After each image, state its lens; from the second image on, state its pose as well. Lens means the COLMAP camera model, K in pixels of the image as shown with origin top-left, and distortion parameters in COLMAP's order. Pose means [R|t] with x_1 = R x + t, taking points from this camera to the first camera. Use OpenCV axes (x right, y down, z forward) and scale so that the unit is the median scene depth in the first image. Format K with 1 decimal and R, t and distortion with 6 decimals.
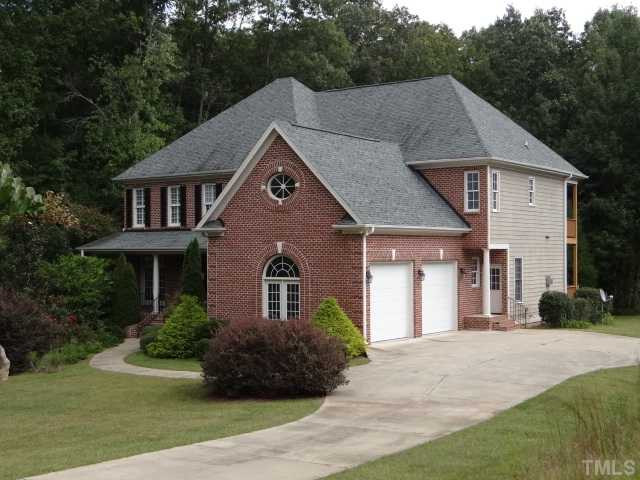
lens RADIAL K [[981.6, 0, 320.0], [0, 981.6, 240.0], [0, 0, 1]] dist [-0.007511, -0.036321]
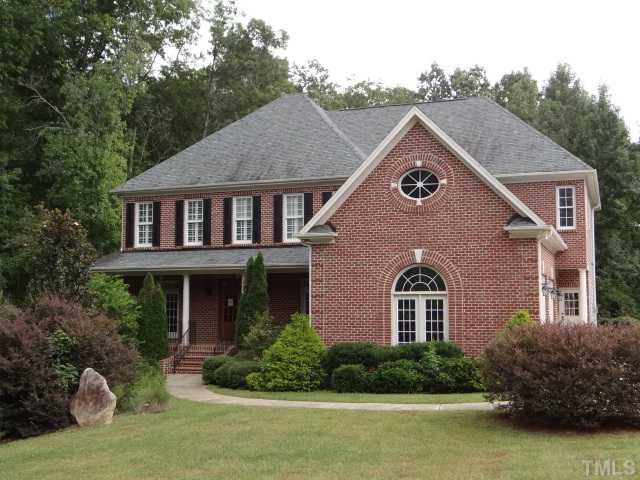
lens RADIAL K [[857.6, 0, 320.0], [0, 857.6, 240.0], [0, 0, 1]] dist [-0.004230, 0.005302]
pose [[0.962388, 0.029662, 0.270053, -0.316228], [-0.008129, 0.996721, -0.080510, 0.053248], [-0.271556, 0.075287, 0.959473, 0.312811]]
